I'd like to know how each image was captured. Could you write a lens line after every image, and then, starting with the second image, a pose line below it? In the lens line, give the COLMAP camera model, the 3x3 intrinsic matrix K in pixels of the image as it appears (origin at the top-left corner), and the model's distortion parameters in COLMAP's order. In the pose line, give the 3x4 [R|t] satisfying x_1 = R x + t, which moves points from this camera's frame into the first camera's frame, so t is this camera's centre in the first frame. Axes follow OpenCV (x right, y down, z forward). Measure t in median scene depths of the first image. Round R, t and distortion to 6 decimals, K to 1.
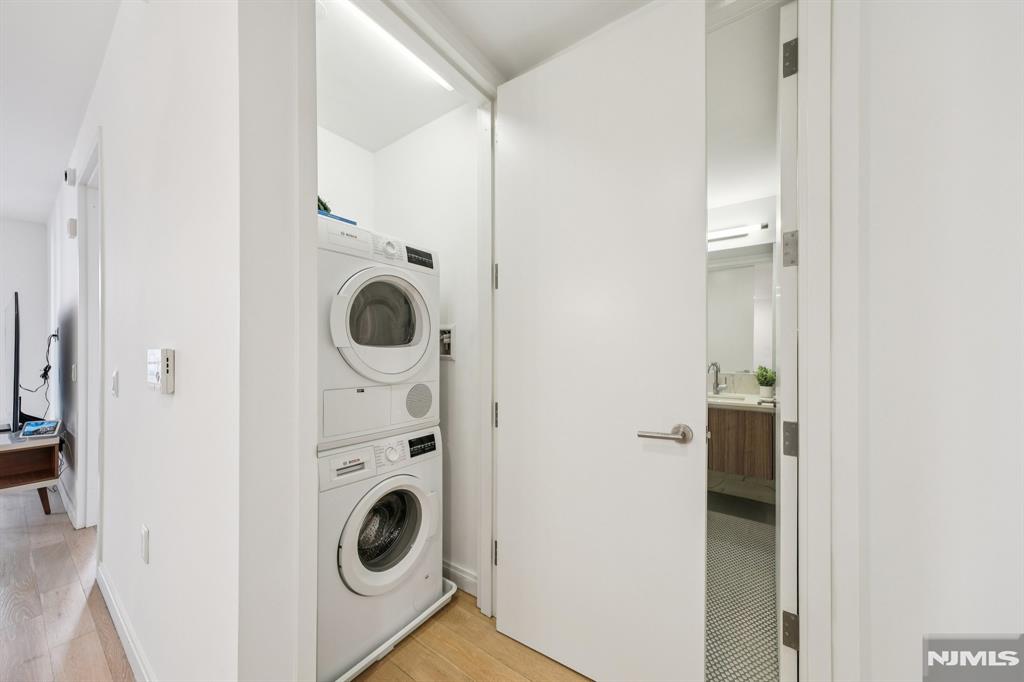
lens RADIAL K [[355.4, 0, 521.0], [0, 355.4, 349.6], [0, 0, 1]] dist [0.000603, 0.000124]
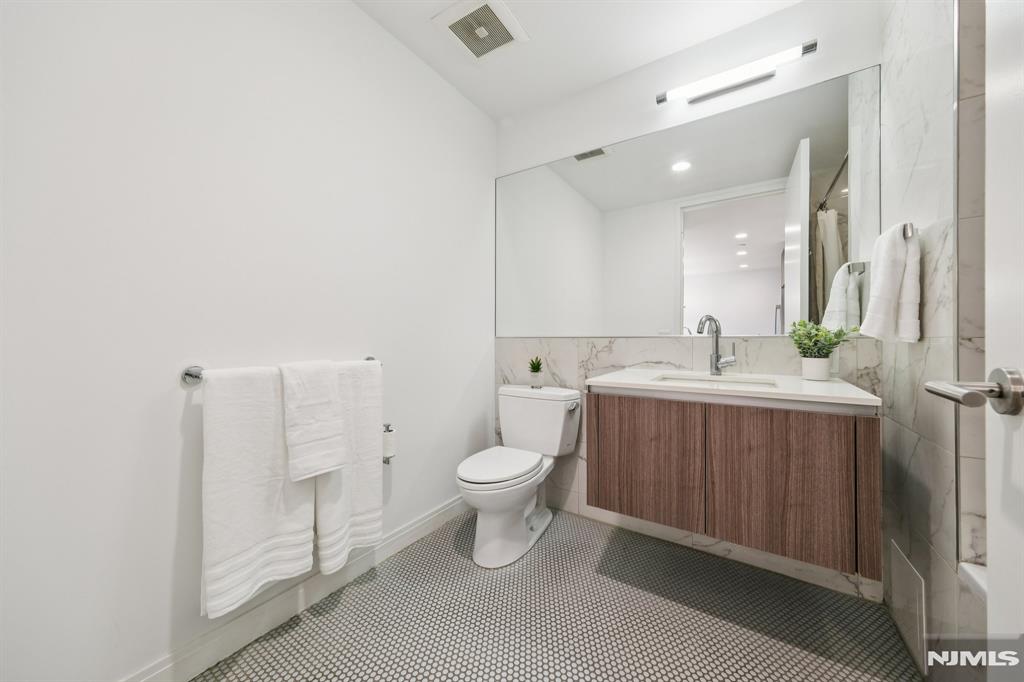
lens RADIAL K [[355.4, 0, 507.3], [0, 355.4, 335.3], [0, 0, 1]] dist [0.000603, 0.000124]
pose [[0.999964, -0.008003, 0.002679, 0.243457], [0.007995, 0.999963, 0.003016, 0.064473], [-0.002703, -0.002995, 0.999992, 0.485274]]
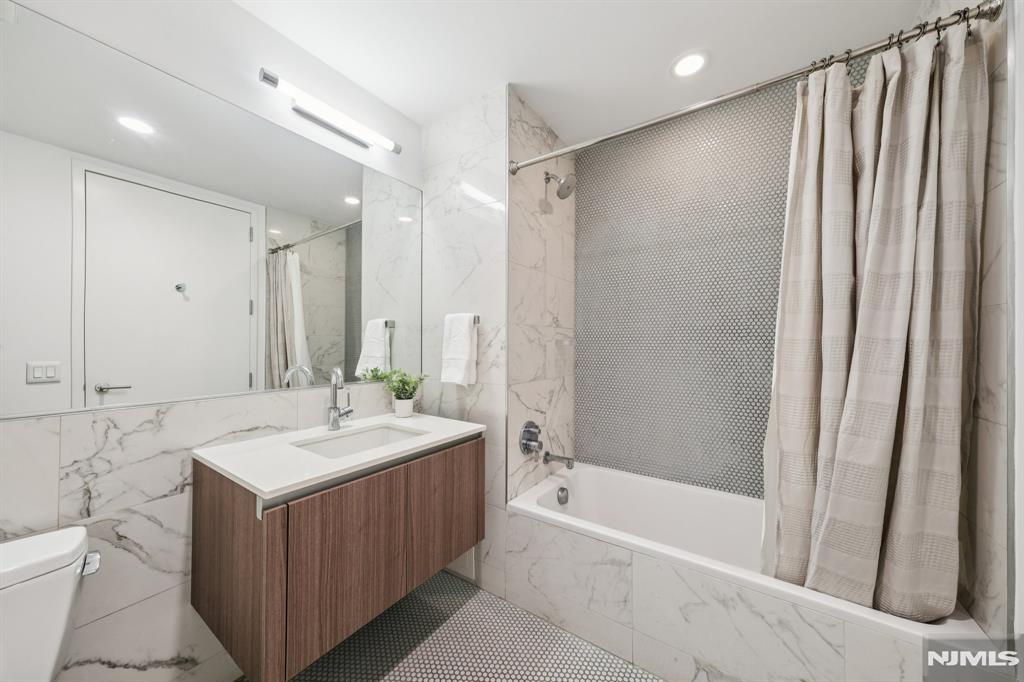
lens RADIAL K [[355.4, 0, 515.2], [0, 355.4, 343.0], [0, 0, 1]] dist [0.000603, 0.000124]
pose [[-0.001939, -0.001428, 0.999997, 0.044155], [-0.009275, 0.999956, 0.001410, -0.001263], [-0.999955, -0.009272, -0.001952, 0.786133]]
